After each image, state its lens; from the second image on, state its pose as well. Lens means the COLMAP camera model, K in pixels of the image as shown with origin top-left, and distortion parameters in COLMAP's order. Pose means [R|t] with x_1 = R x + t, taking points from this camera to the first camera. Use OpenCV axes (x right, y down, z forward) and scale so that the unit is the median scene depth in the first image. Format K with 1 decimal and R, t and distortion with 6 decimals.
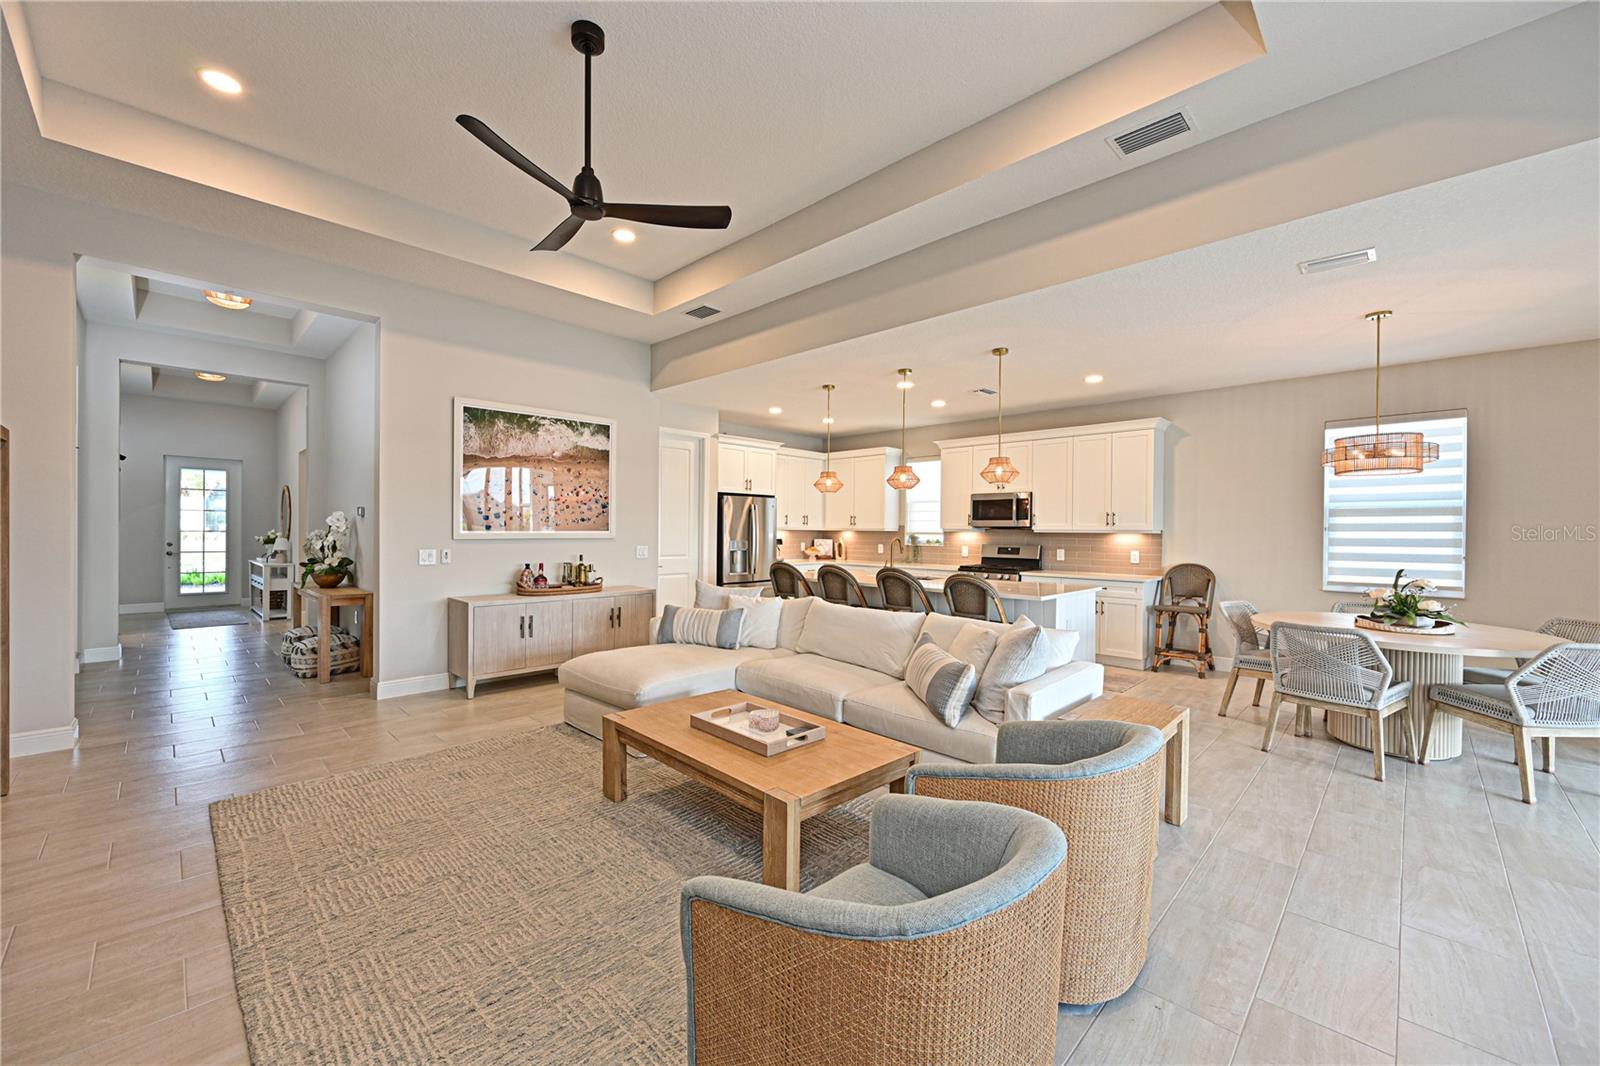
lens RADIAL K [[630.4, 0, 795.0], [0, 630.4, 531.6], [0, 0, 1]] dist [0.000209, 0.000307]
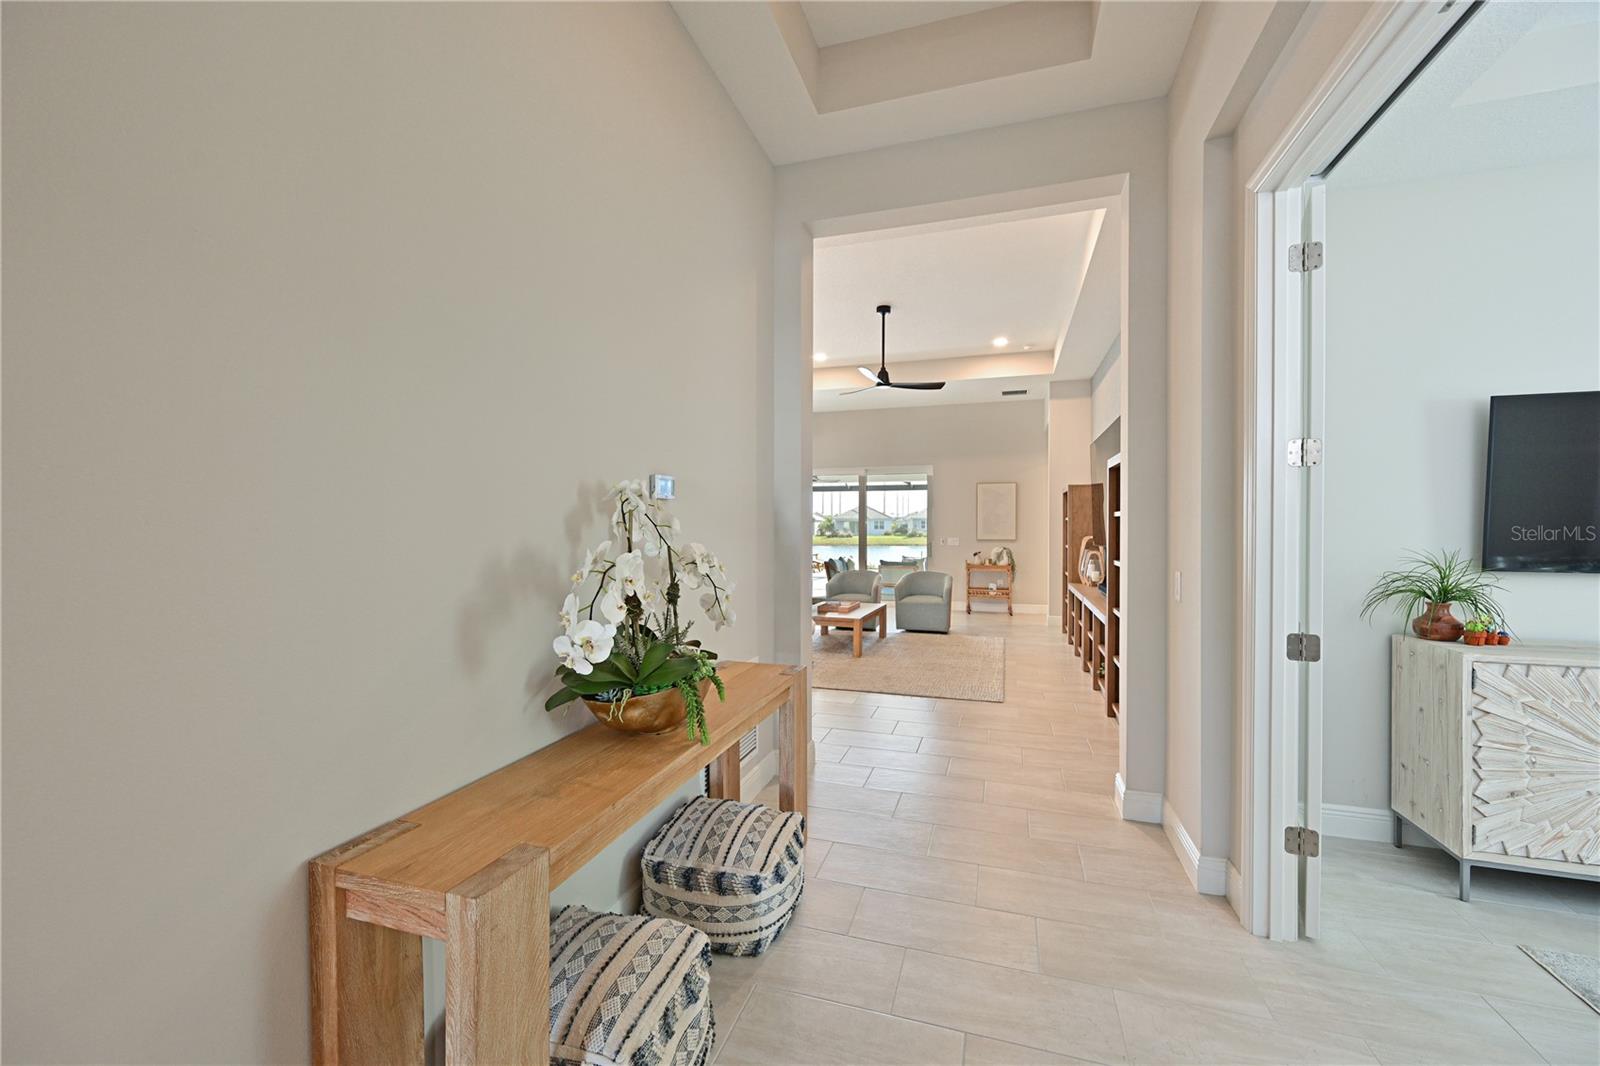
lens RADIAL K [[630.4, 0, 795.0], [0, 630.4, 531.6], [0, 0, 1]] dist [0.000209, 0.000307]
pose [[-0.445871, -0.016850, 0.894939, -1.126481], [-0.001115, 0.999832, 0.018269, -0.014927], [-0.895097, 0.007148, -0.445815, 1.162267]]
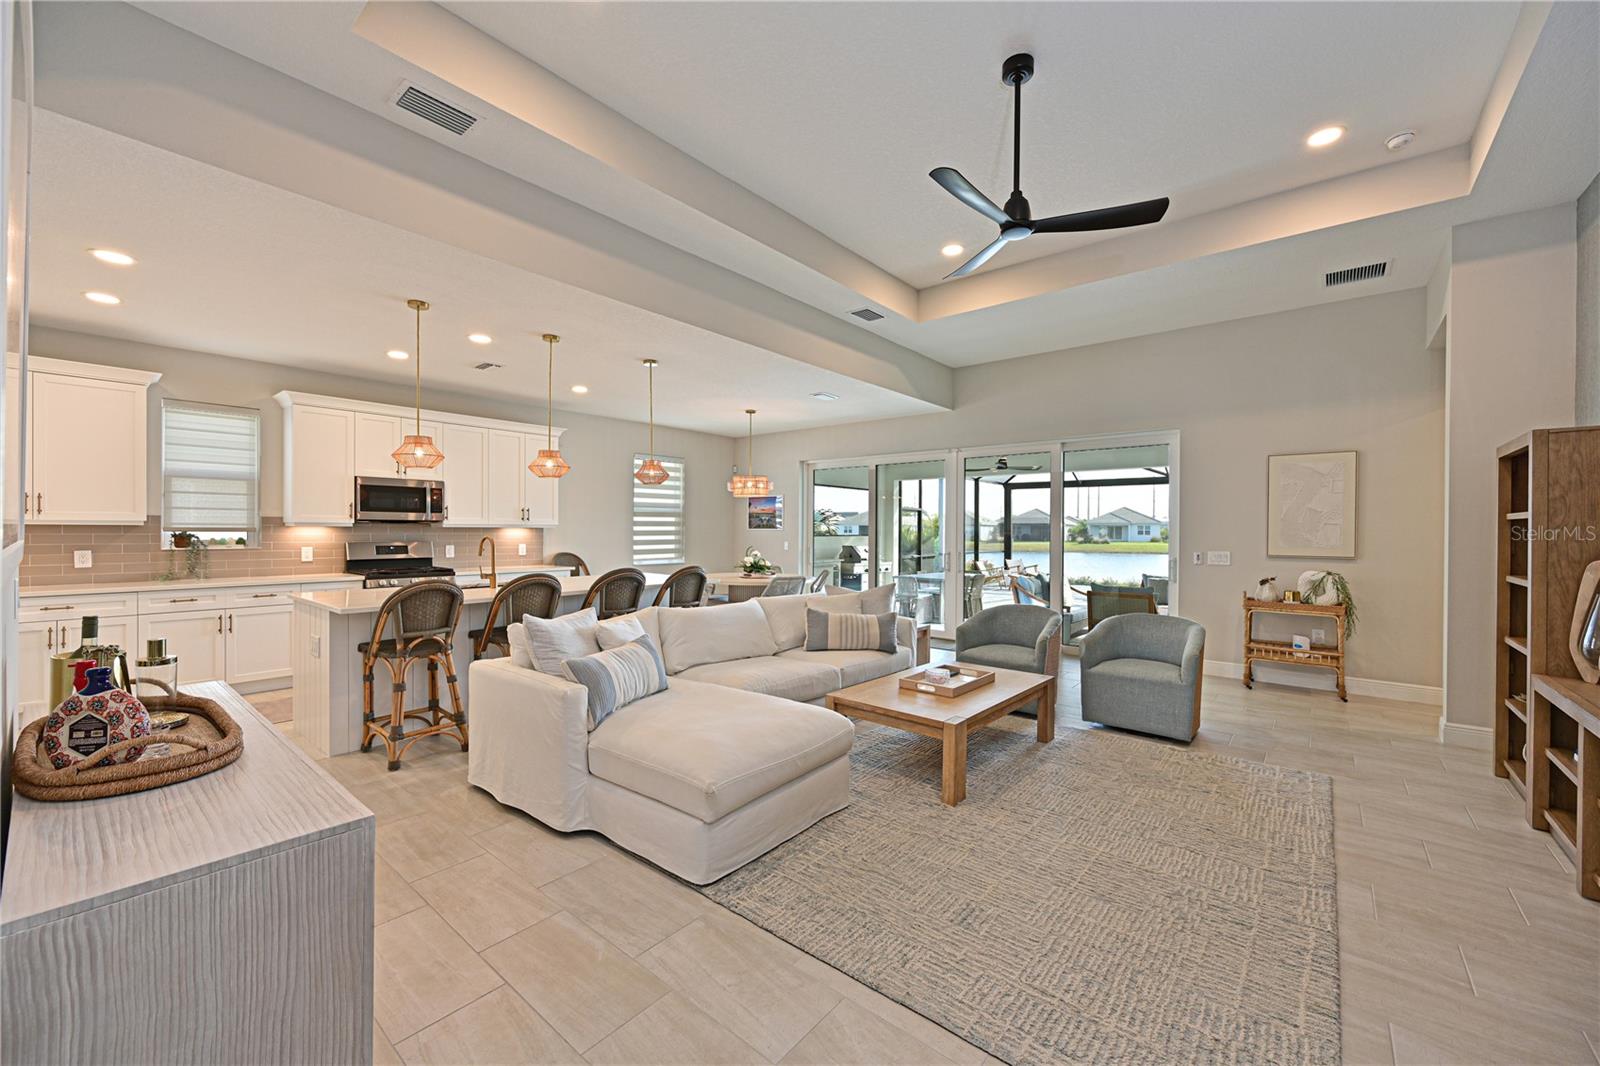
lens RADIAL K [[630.4, 0, 795.0], [0, 630.4, 531.6], [0, 0, 1]] dist [0.000209, 0.000307]
pose [[-0.086741, -0.013729, 0.996136, -0.690577], [-0.004194, 0.999901, 0.013416, -0.008105], [-0.996222, -0.003015, -0.086790, 0.740112]]
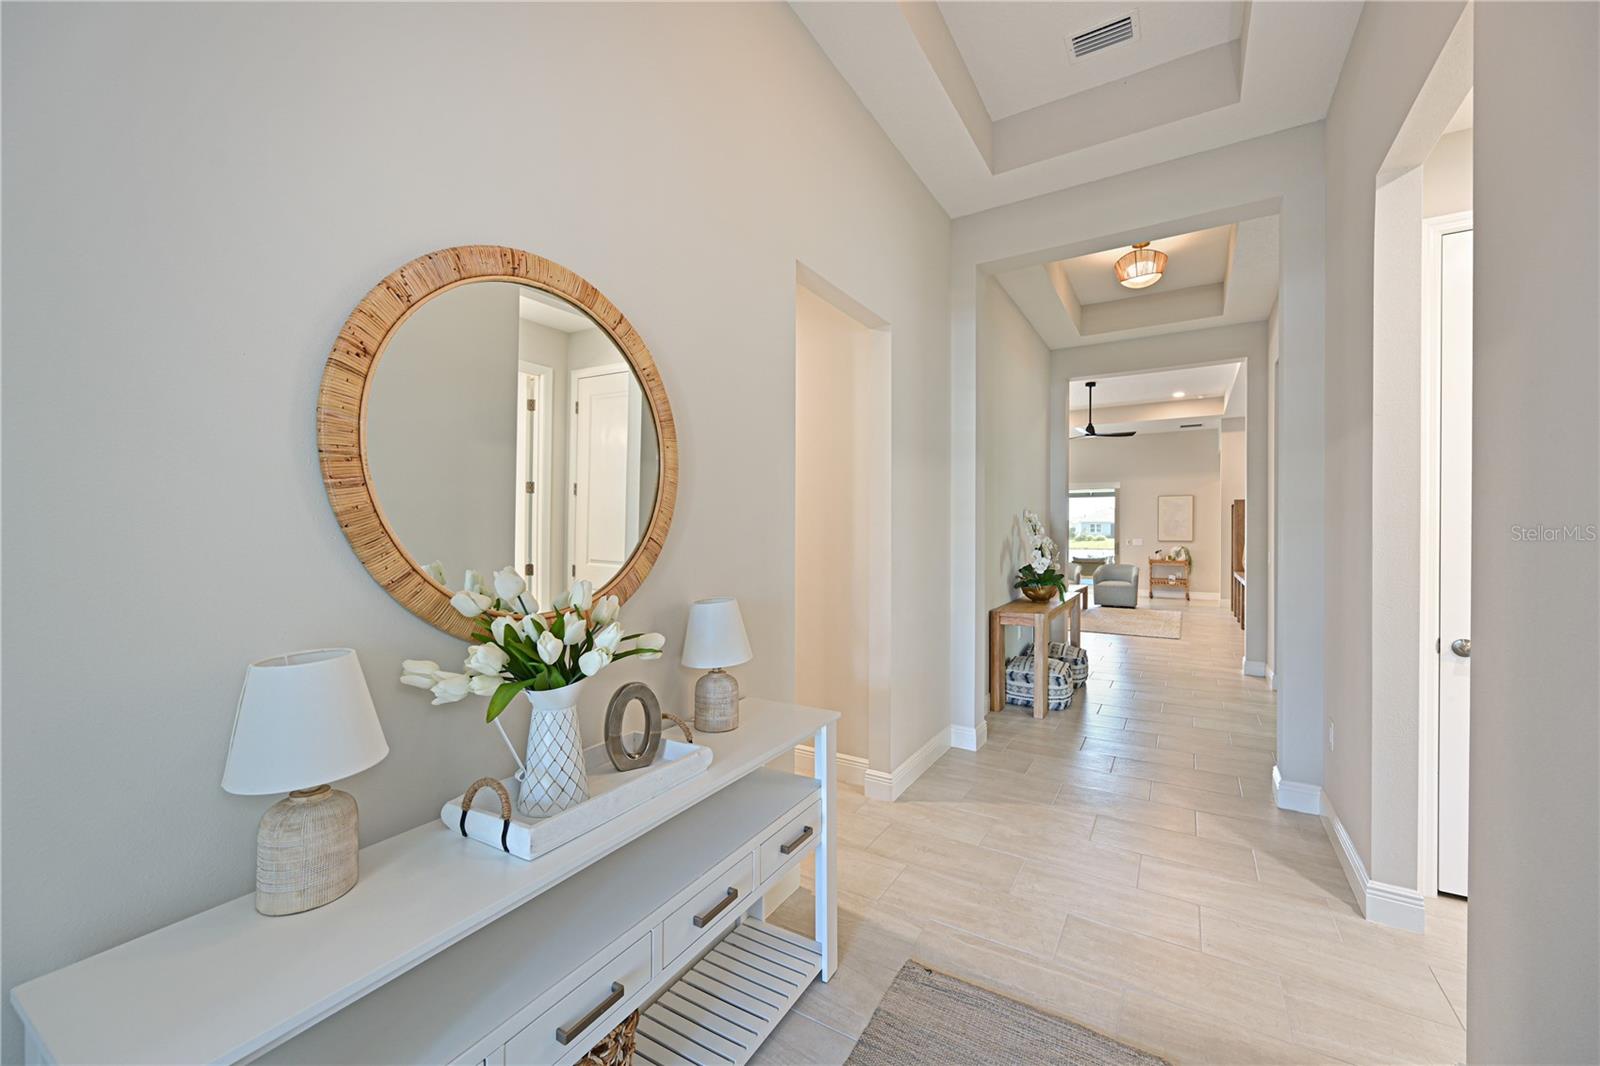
lens RADIAL K [[630.4, 0, 795.0], [0, 630.4, 531.6], [0, 0, 1]] dist [0.000209, 0.000307]
pose [[-0.224789, -0.012742, 0.974324, -1.657587], [0.000559, 0.999913, 0.013205, -0.022287], [-0.974407, 0.003513, -0.224763, 1.672423]]
